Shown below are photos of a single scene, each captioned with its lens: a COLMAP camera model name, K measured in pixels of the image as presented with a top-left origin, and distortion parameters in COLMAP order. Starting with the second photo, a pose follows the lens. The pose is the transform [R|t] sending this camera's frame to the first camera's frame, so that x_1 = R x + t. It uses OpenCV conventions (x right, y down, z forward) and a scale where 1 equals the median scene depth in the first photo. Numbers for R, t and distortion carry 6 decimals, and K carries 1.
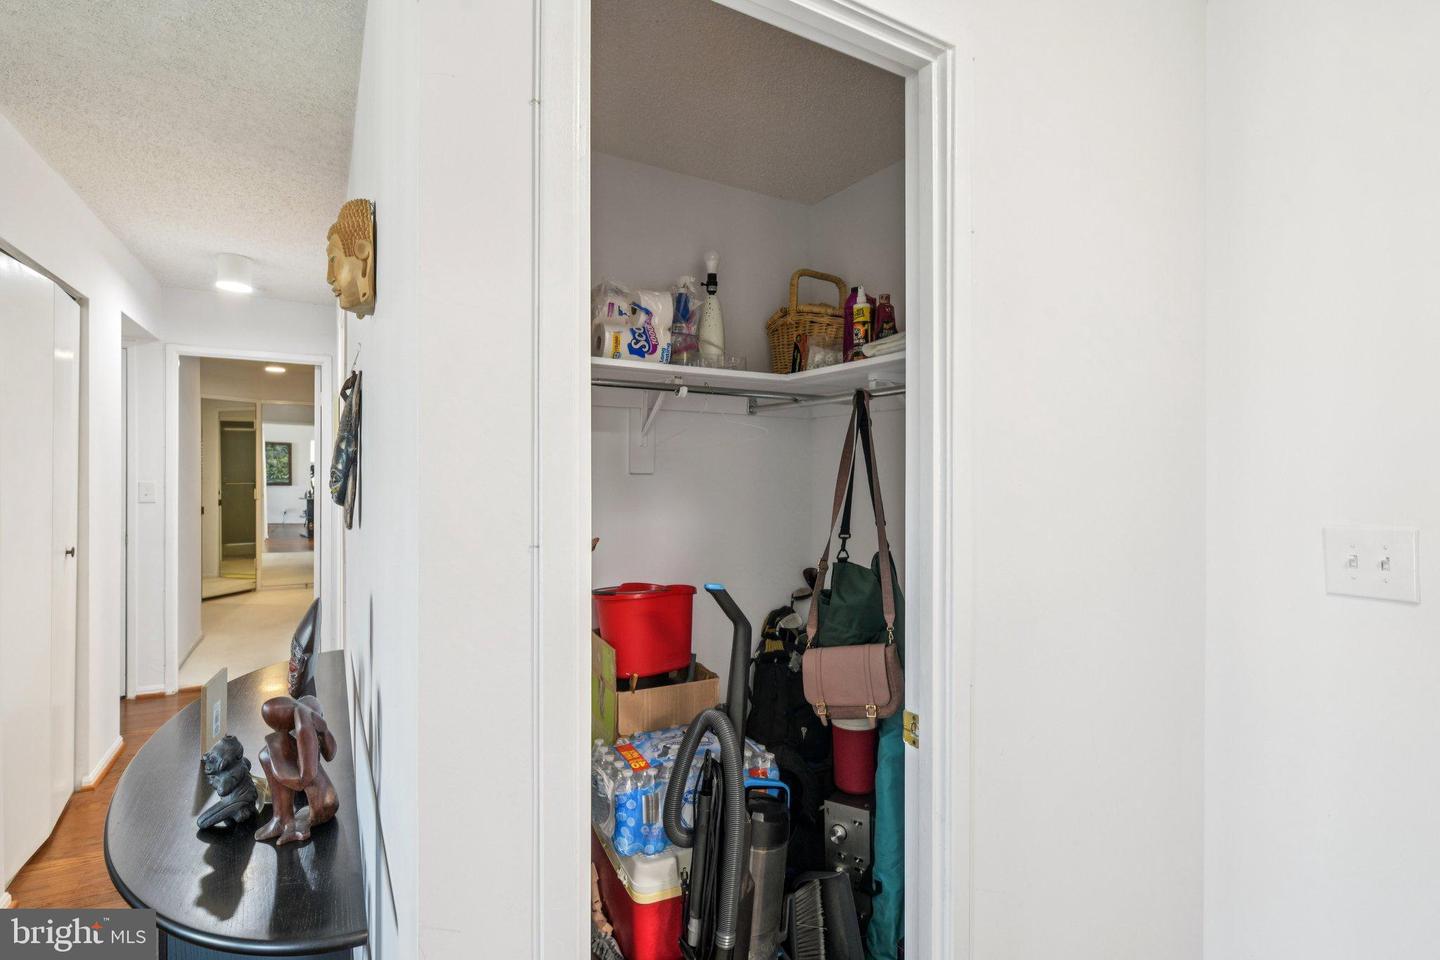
lens RADIAL K [[681.3, 0, 720.0], [0, 681.3, 480.0], [0, 0, 1]] dist [0.001306, -0.000109]
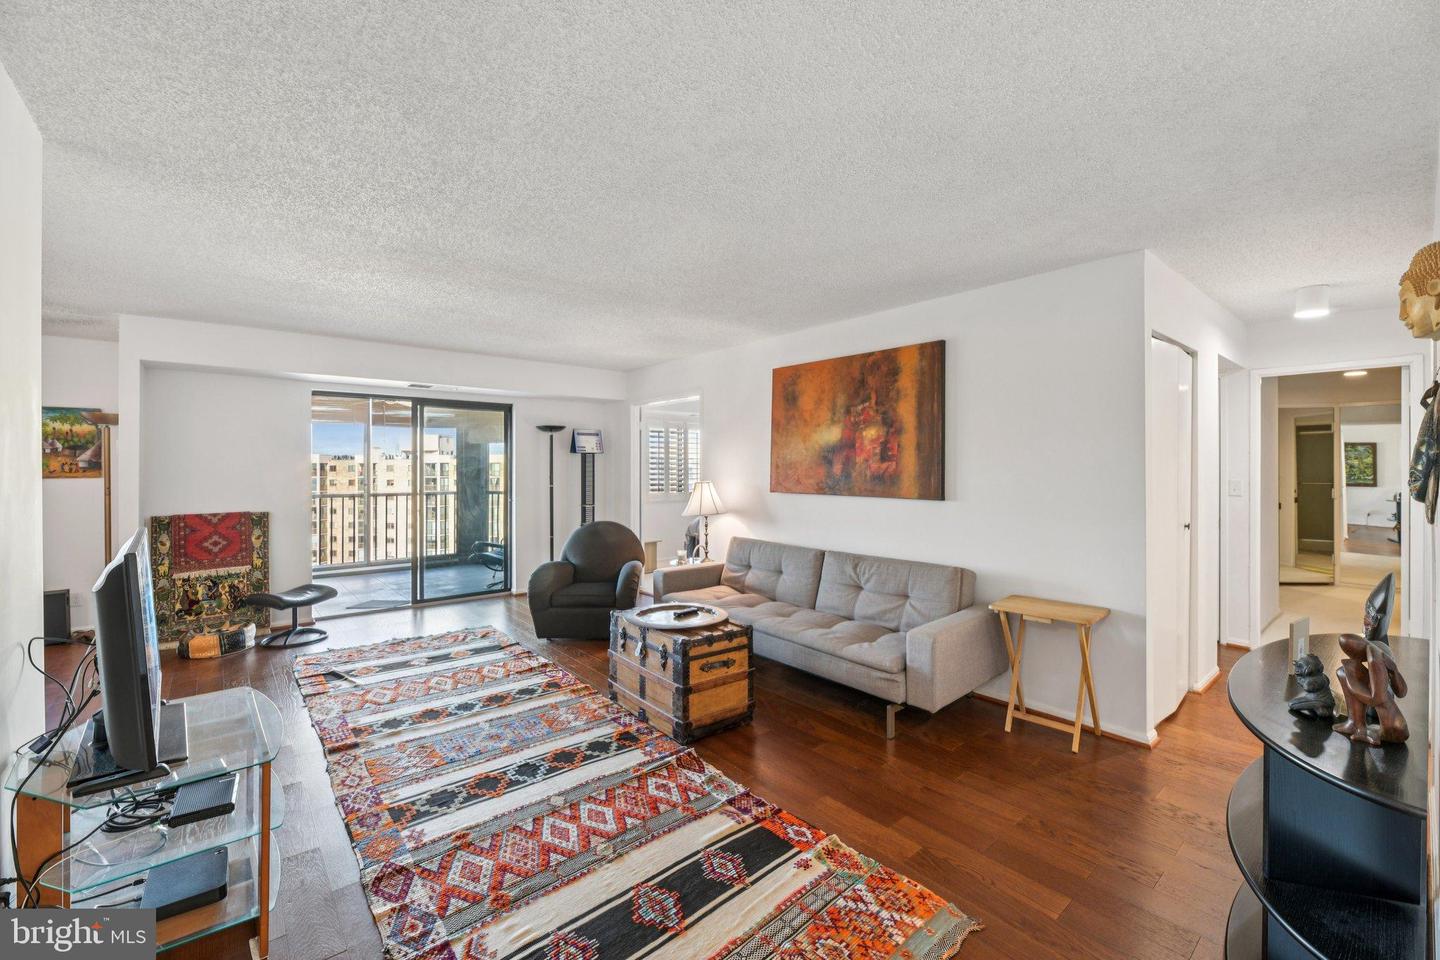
lens RADIAL K [[595.8, 0, 723.2], [0, 595.8, 461.2], [0, 0, 1]] dist [0.000011, -0.004455]
pose [[0.172095, -0.014652, -0.984971, 0.161404], [-0.015546, 0.999724, -0.017587, 0.003912], [0.984958, 0.018340, 0.171820, -0.237222]]
